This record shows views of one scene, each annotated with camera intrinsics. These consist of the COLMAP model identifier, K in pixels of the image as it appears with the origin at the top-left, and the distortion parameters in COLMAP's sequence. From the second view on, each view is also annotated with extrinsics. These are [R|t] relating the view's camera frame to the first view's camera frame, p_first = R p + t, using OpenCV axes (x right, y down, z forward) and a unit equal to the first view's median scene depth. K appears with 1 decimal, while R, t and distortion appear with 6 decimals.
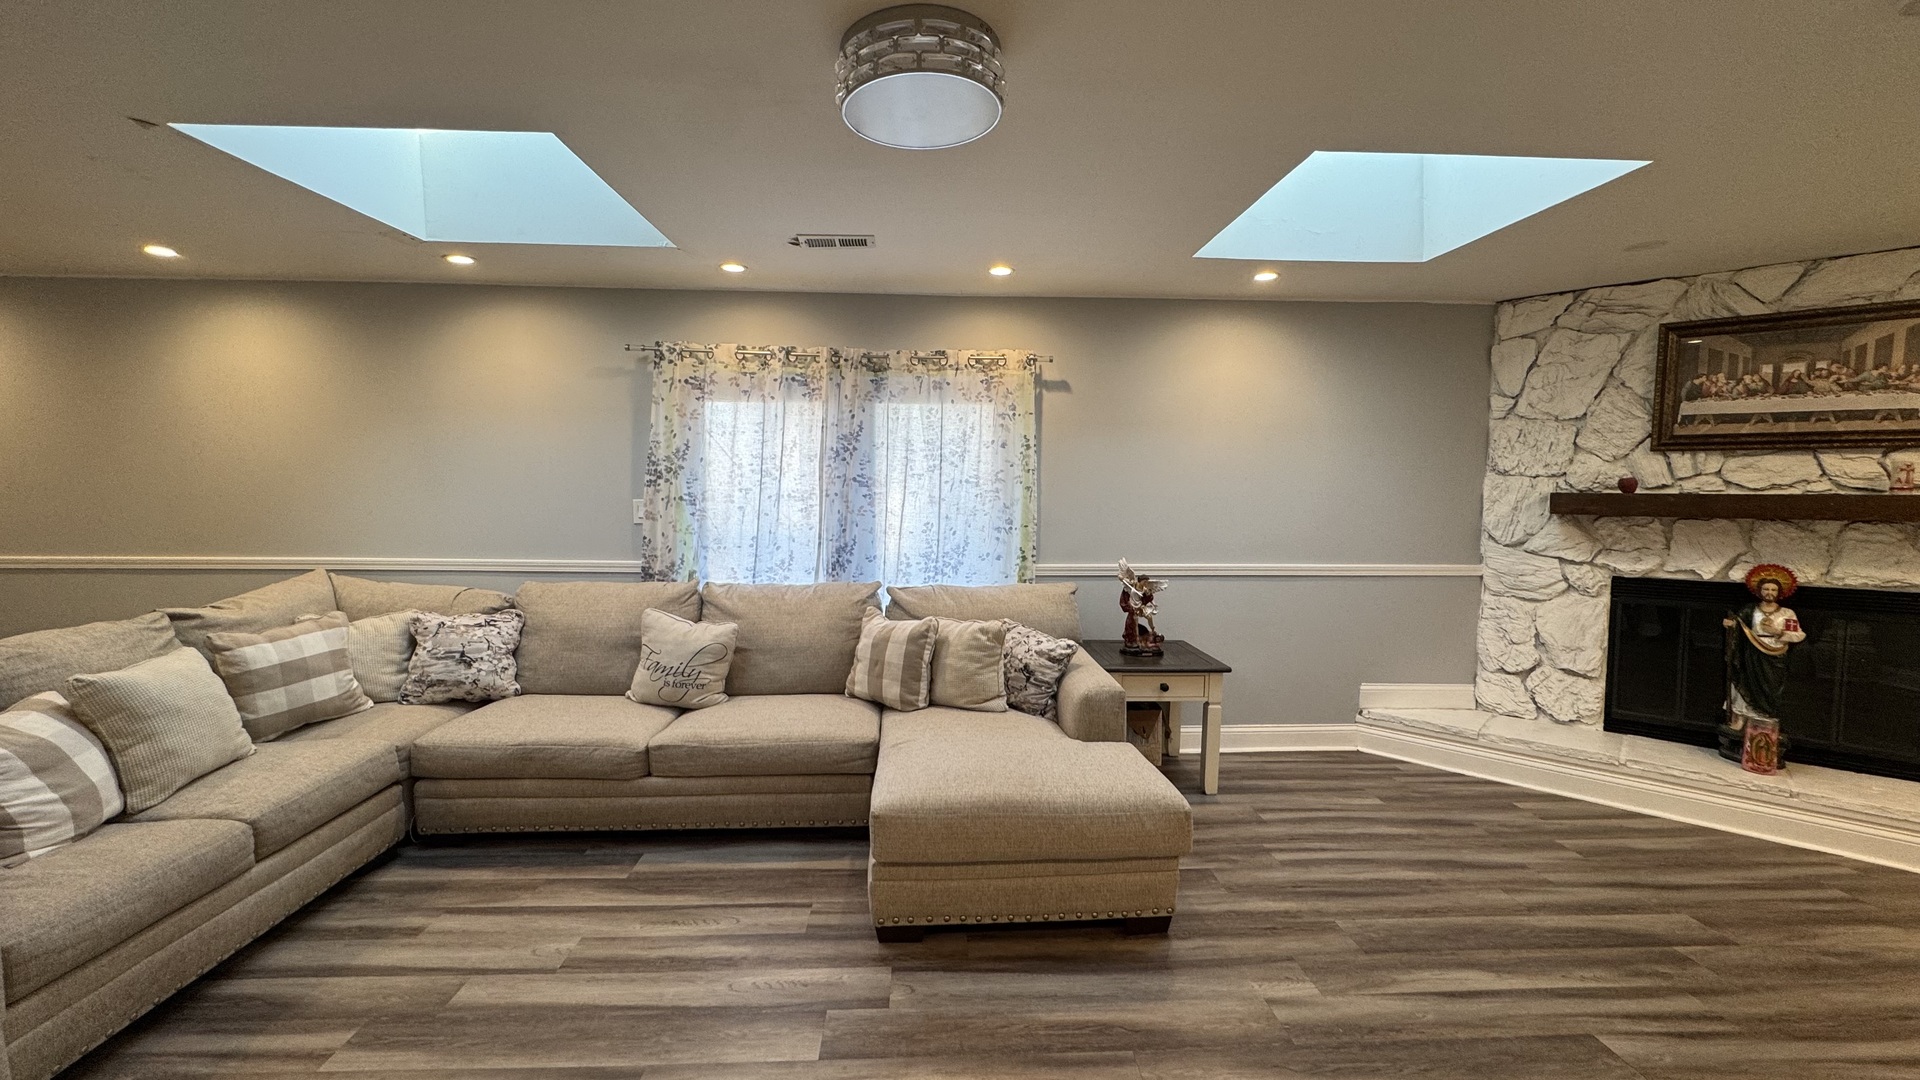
lens RADIAL K [[757.9, 0, 967.3], [0, 757.9, 541.8], [0, 0, 1]] dist [-0.002433, -0.000203]
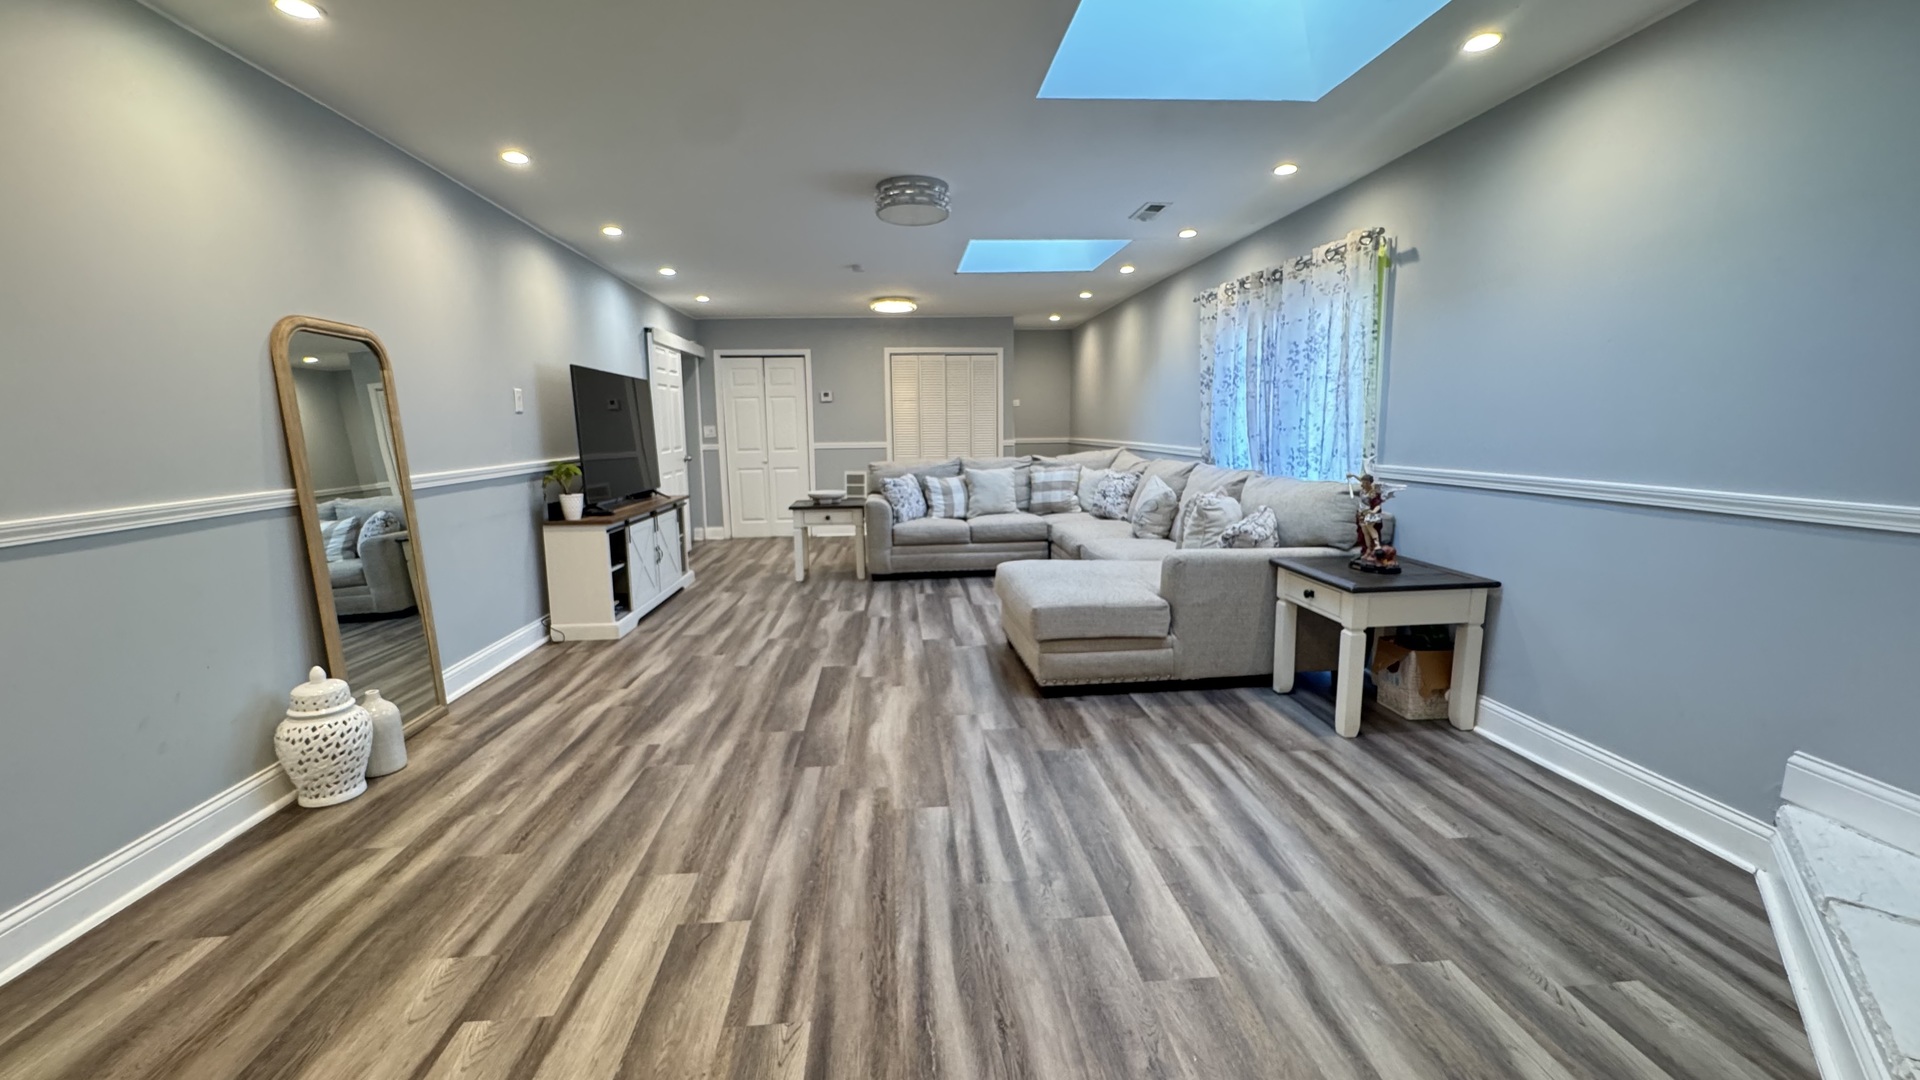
lens RADIAL K [[757.9, 0, 949.6], [0, 757.9, 541.2], [0, 0, 1]] dist [-0.002433, -0.000203]
pose [[0.041782, 0.145520, -0.988473, 1.367477], [-0.062143, 0.987800, 0.142794, 0.031749], [0.997192, 0.055460, 0.050315, 0.628419]]
